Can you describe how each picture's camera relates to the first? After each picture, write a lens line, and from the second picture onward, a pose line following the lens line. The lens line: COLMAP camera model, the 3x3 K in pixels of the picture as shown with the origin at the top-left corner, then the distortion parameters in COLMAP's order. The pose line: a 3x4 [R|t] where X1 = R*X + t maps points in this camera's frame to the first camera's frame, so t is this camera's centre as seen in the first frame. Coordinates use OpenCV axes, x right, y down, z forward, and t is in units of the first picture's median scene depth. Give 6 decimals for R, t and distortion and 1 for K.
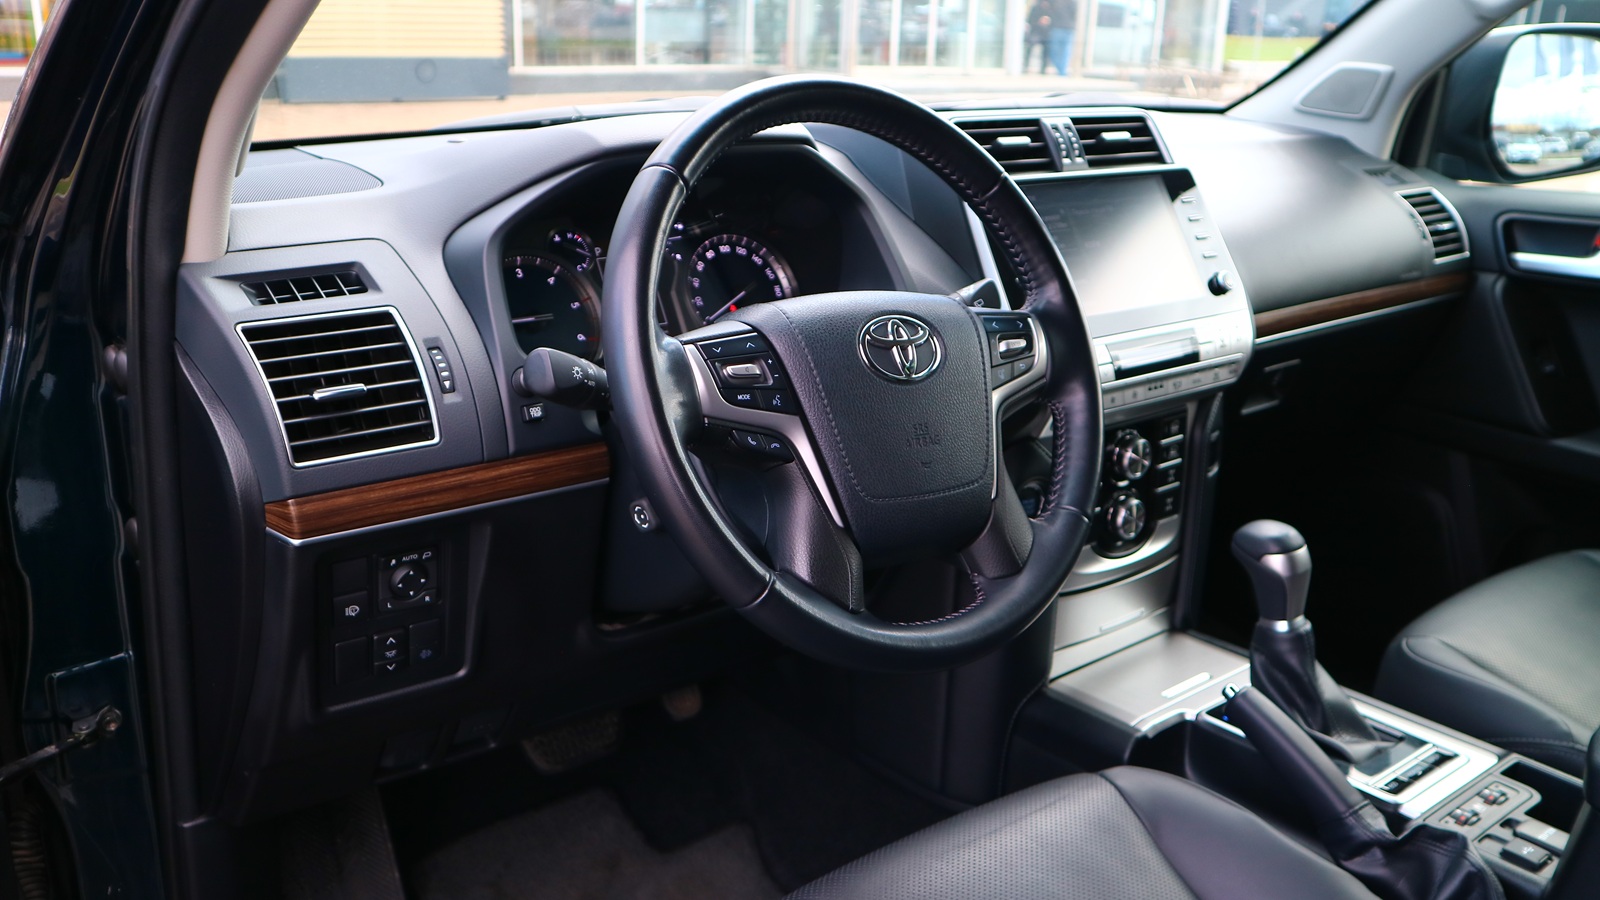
lens RADIAL K [[1365.4, 0, 809.7], [0, 1365.4, 464.8], [0, 0, 1]] dist [-0.070353, -0.019408]
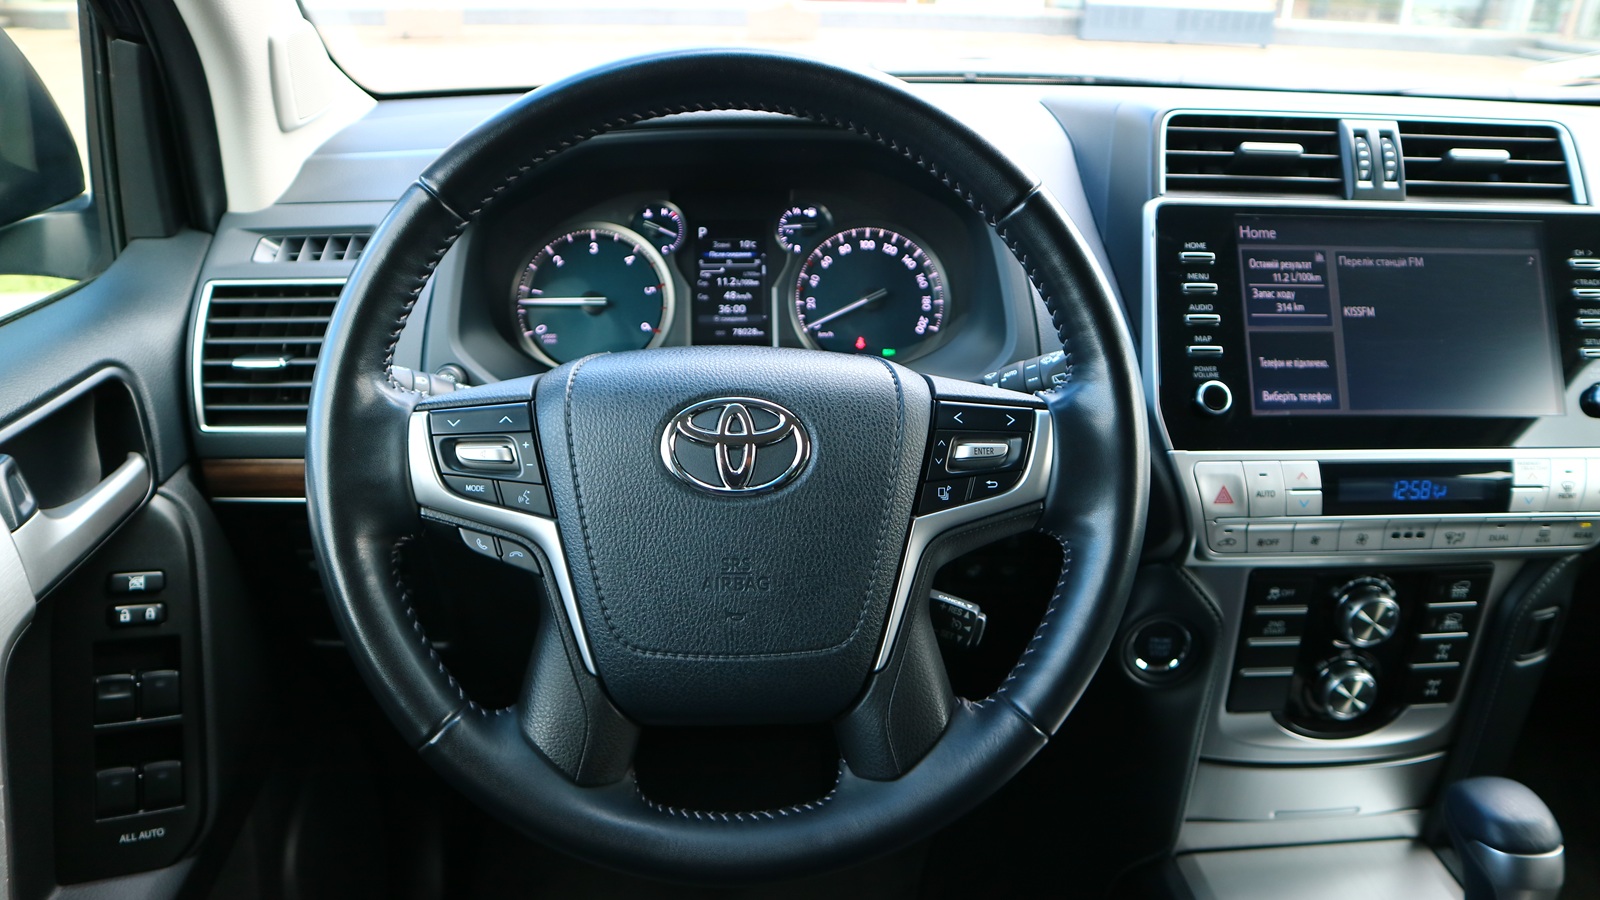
lens RADIAL K [[1108.5, 0, 784.9], [0, 1108.5, 461.1], [0, 0, 1]] dist [-0.124101, 0.059393]
pose [[0.812263, 0.237858, -0.532591, 0.270749], [-0.179199, 0.970680, 0.160212, -0.119968], [0.555083, -0.034695, 0.831071, 0.374173]]
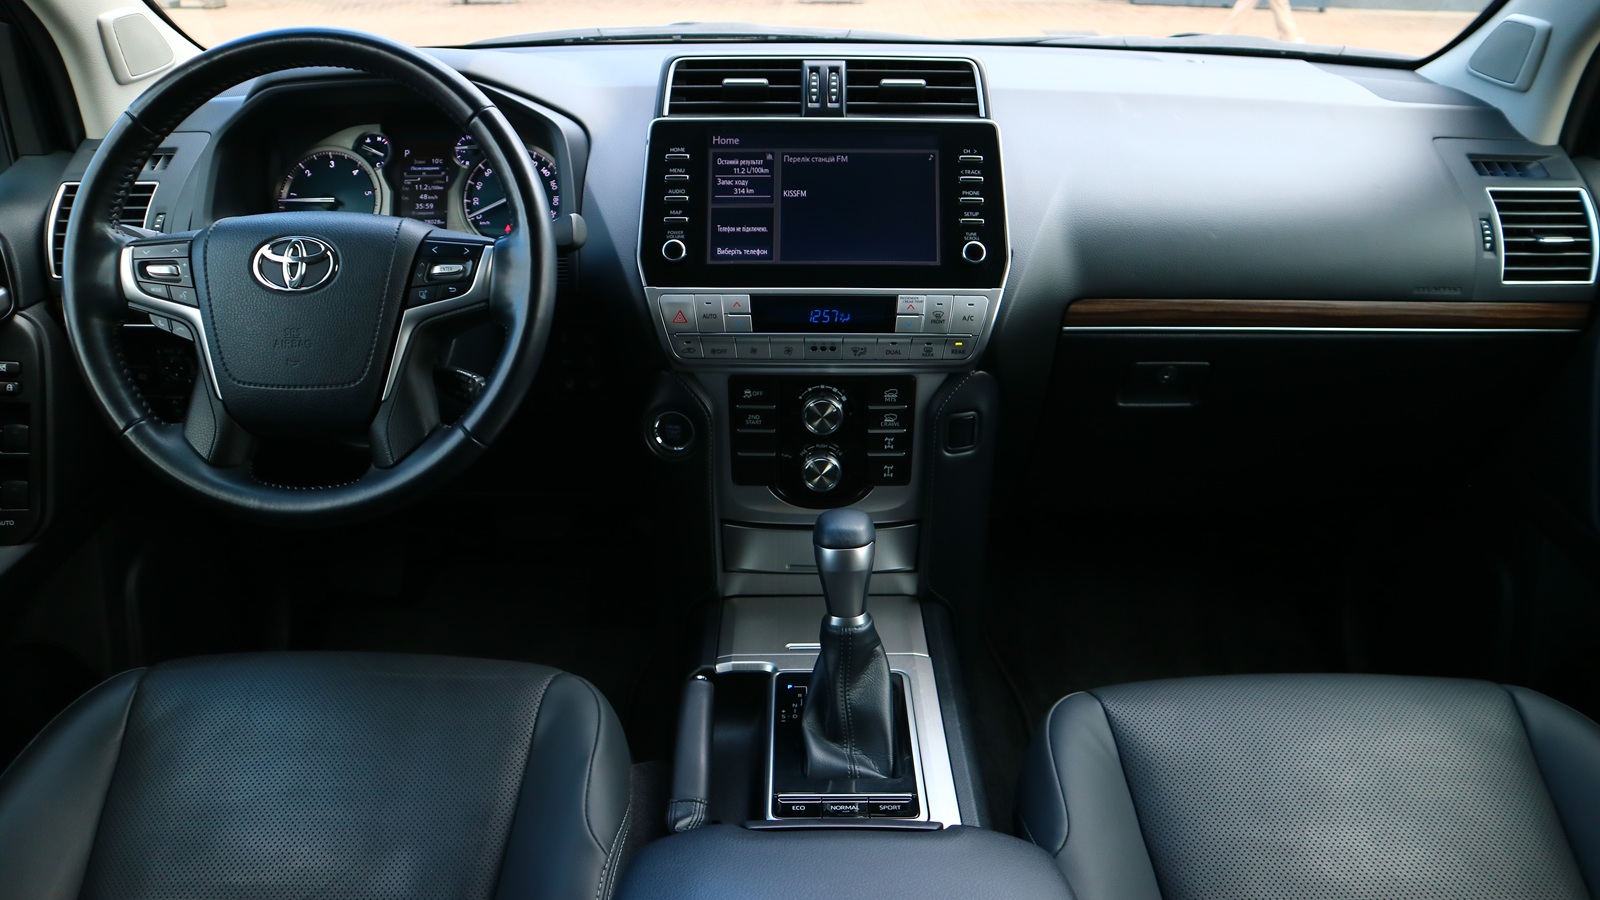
lens RADIAL K [[1108.5, 0, 802.3], [0, 1108.5, 461.9], [0, 0, 1]] dist [-0.124101, 0.059393]
pose [[0.776822, 0.268446, -0.569636, 0.698479], [-0.185687, 0.962012, 0.200132, -0.131680], [0.601721, -0.049693, 0.797159, 0.348169]]
